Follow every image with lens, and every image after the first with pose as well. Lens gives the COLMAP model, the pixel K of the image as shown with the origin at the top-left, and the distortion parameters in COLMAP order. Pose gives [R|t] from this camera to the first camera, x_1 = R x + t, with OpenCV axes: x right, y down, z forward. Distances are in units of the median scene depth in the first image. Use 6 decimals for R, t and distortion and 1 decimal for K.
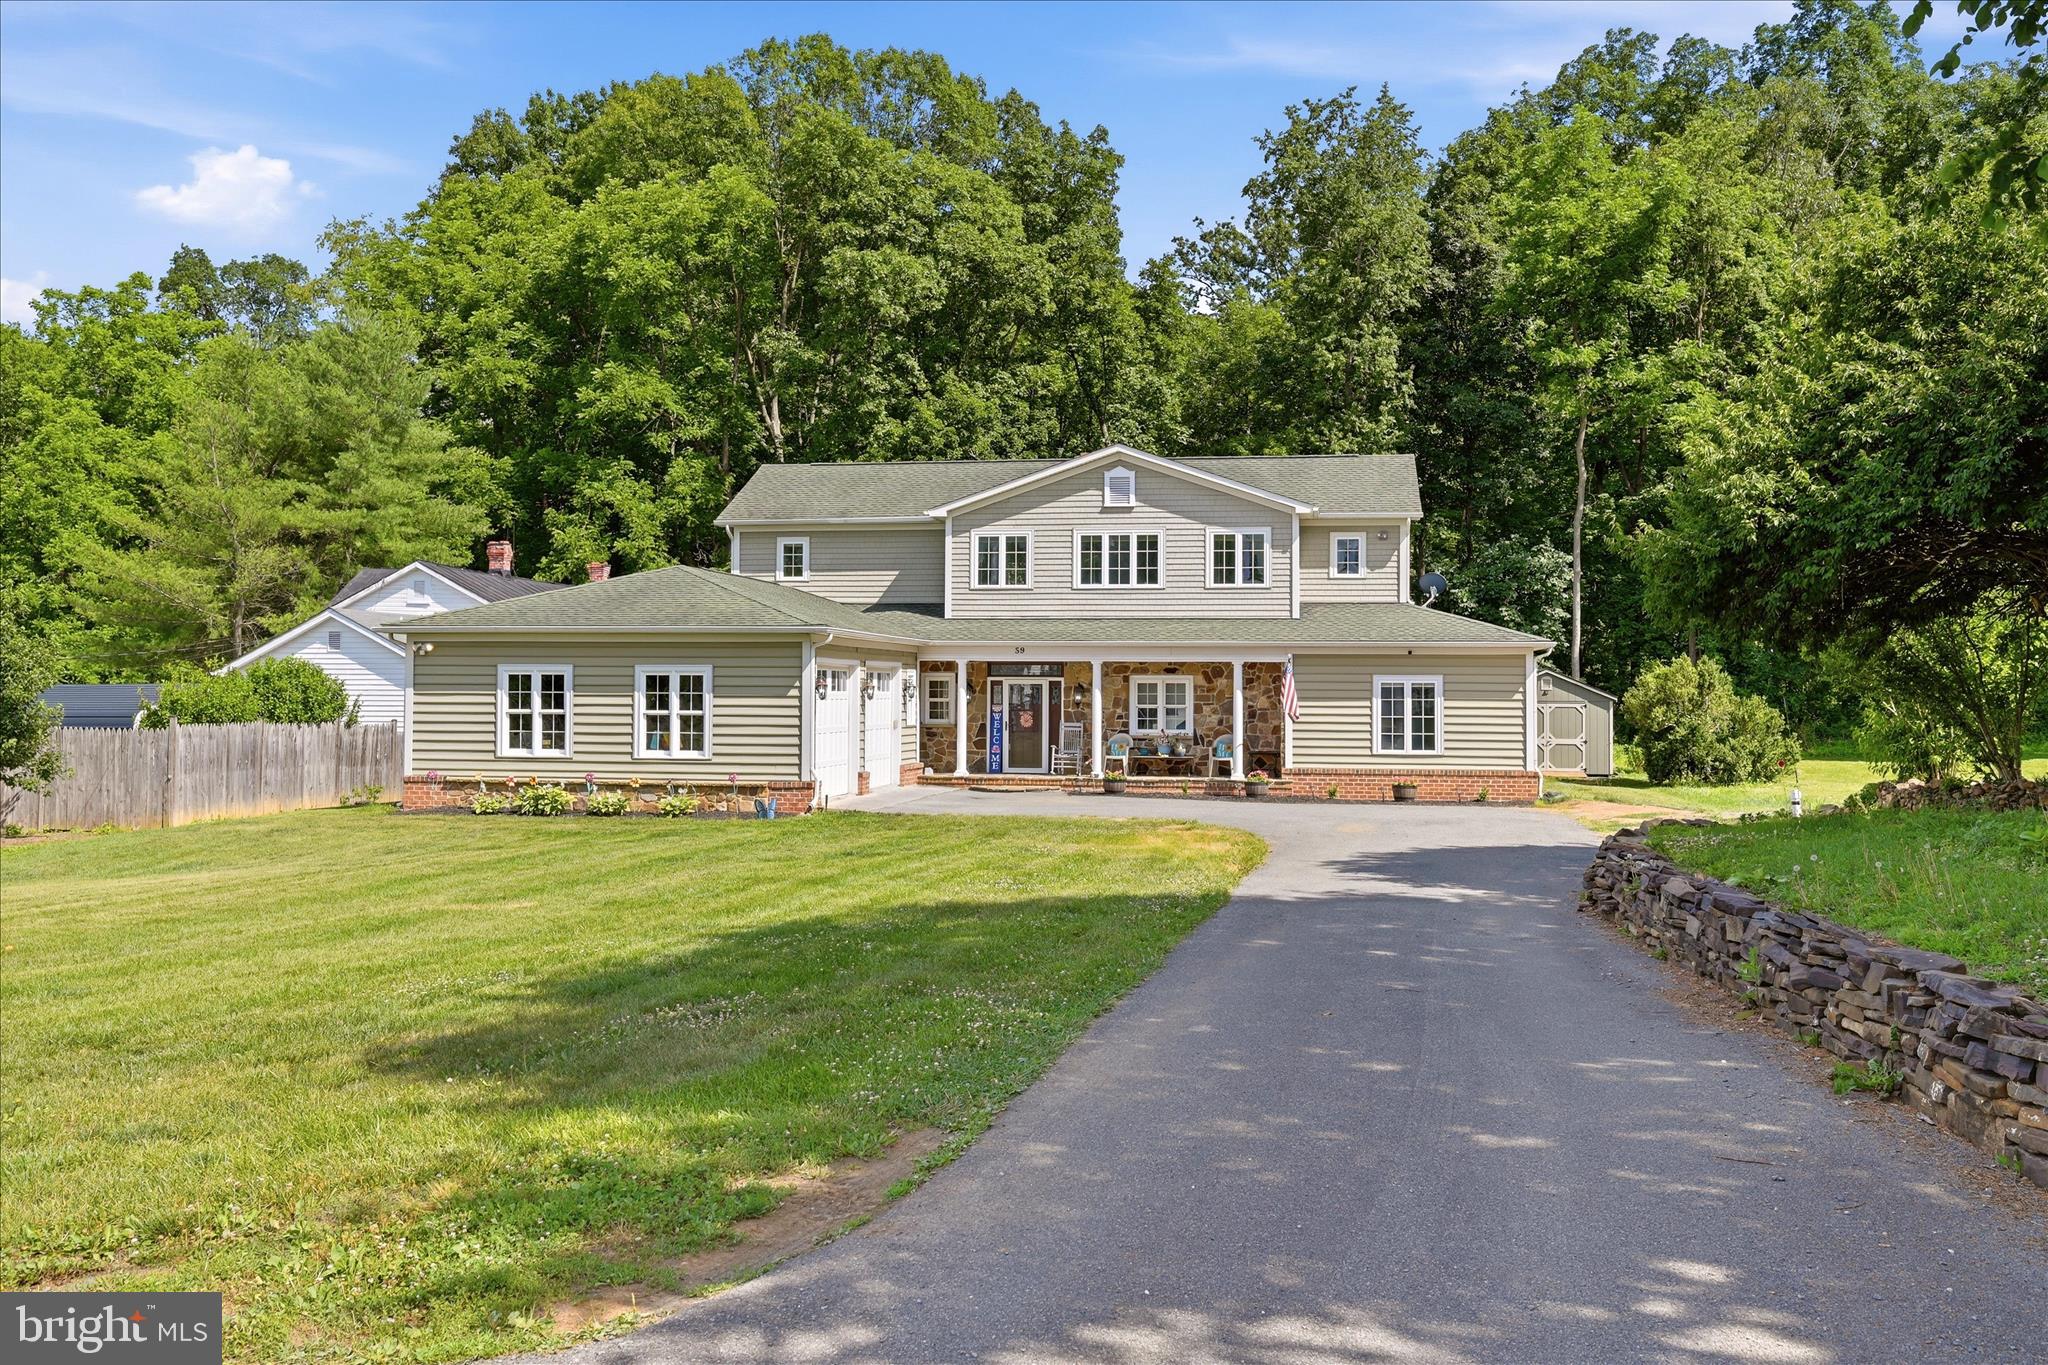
lens RADIAL K [[1795.5, 0, 1024.6], [0, 1795.5, 650.0], [0, 0, 1]] dist [0.001979, -0.000221]
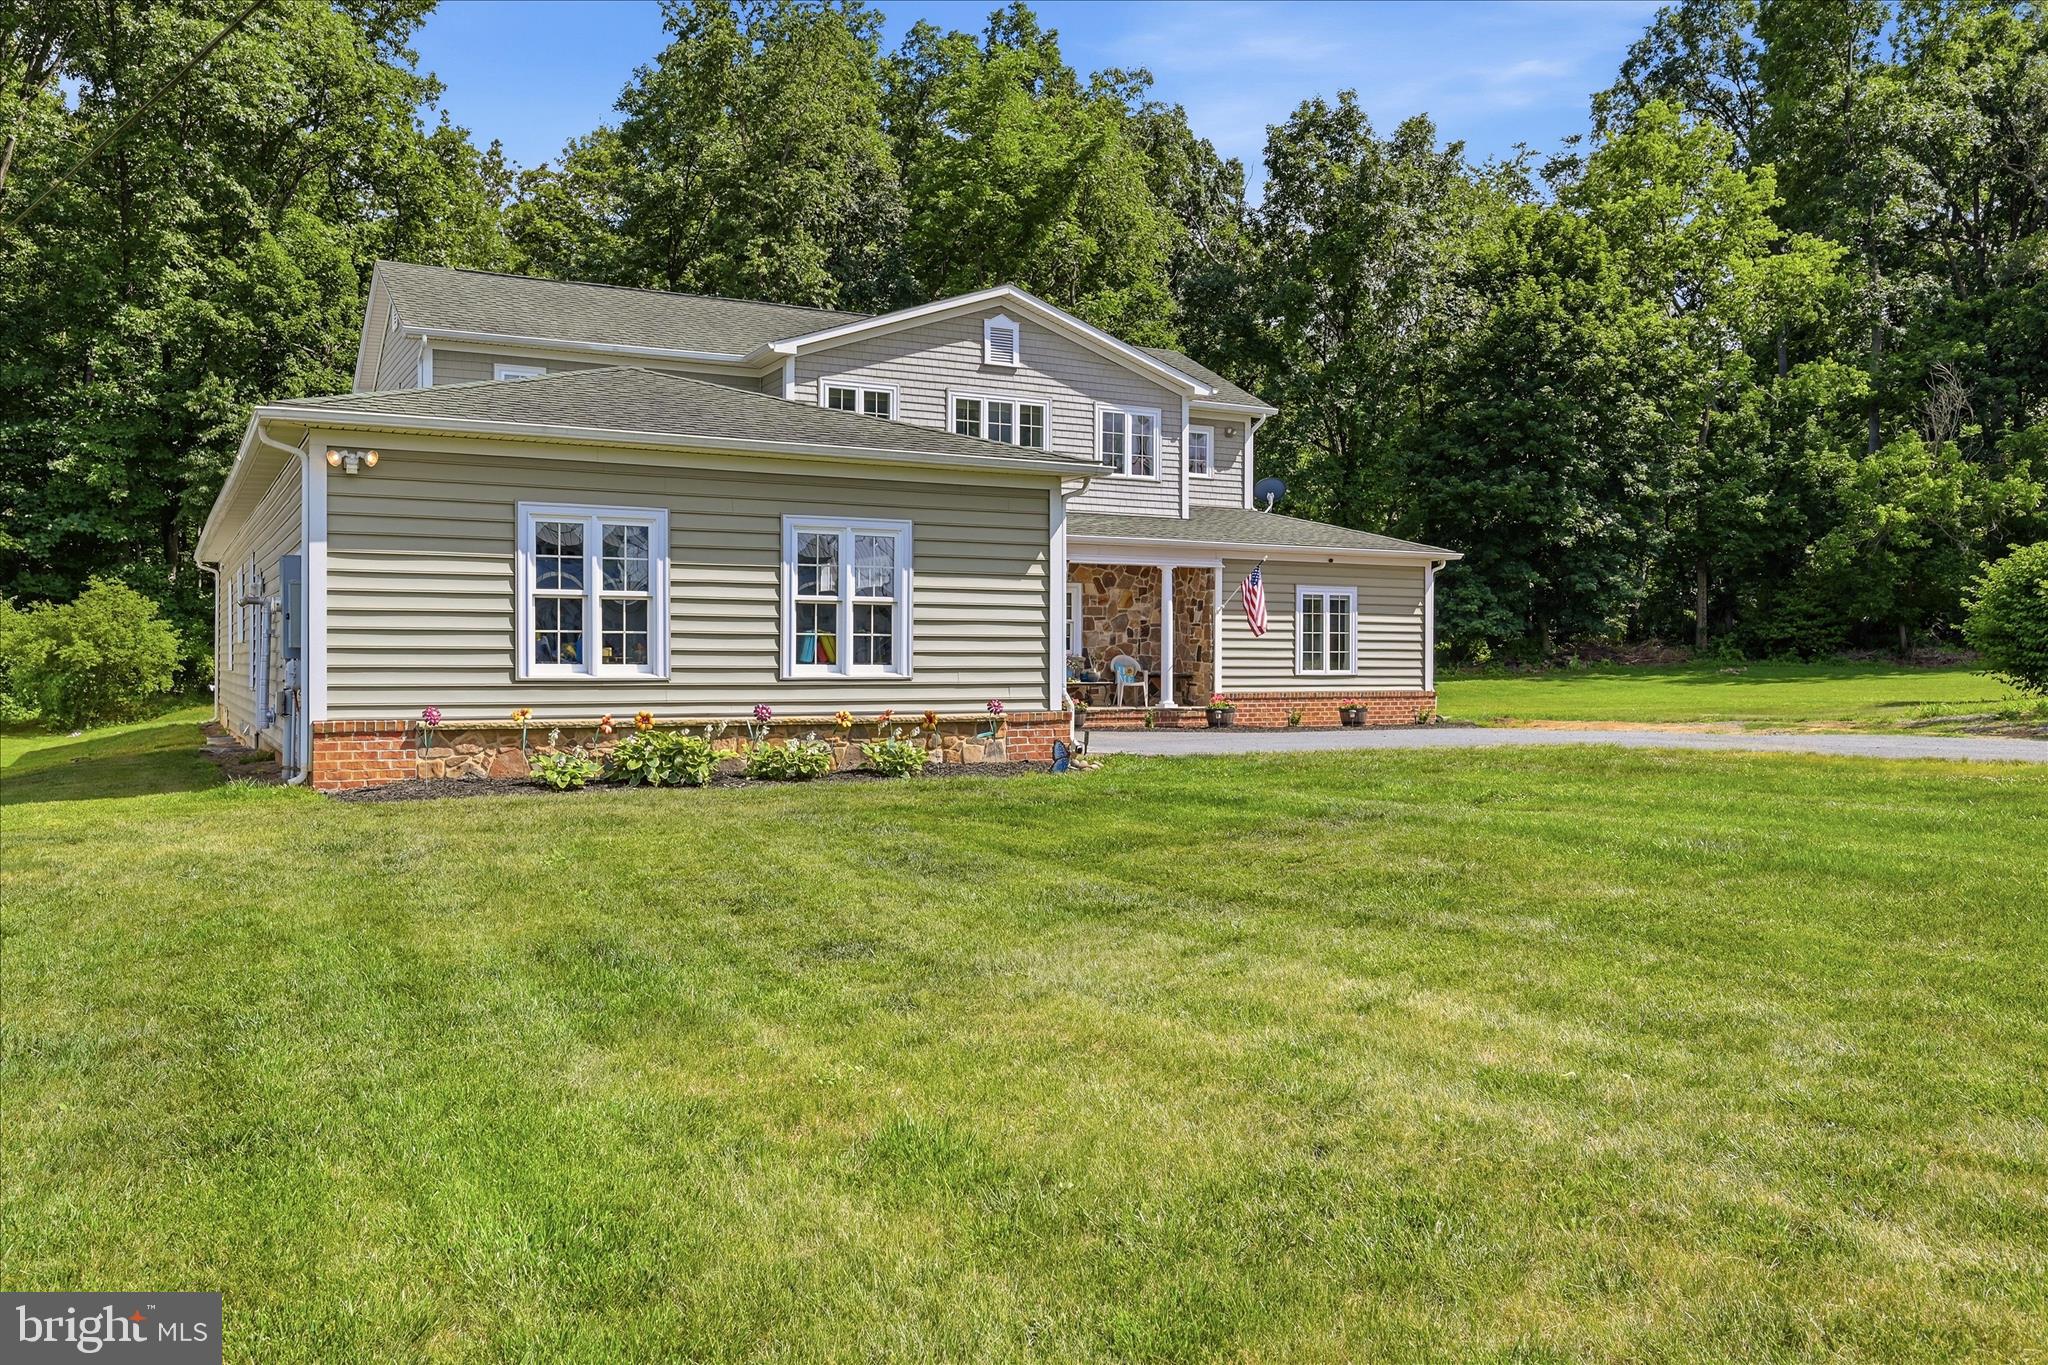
lens RADIAL K [[1599.2, 0, 1024.0], [0, 1599.2, 682.5], [0, 0, 1]] dist [-0.000671, -0.000031]
pose [[0.785328, -0.011332, 0.618976, -0.374995], [-0.012945, 0.999313, 0.034719, 0.034123], [-0.618945, -0.035278, 0.784642, 0.441655]]
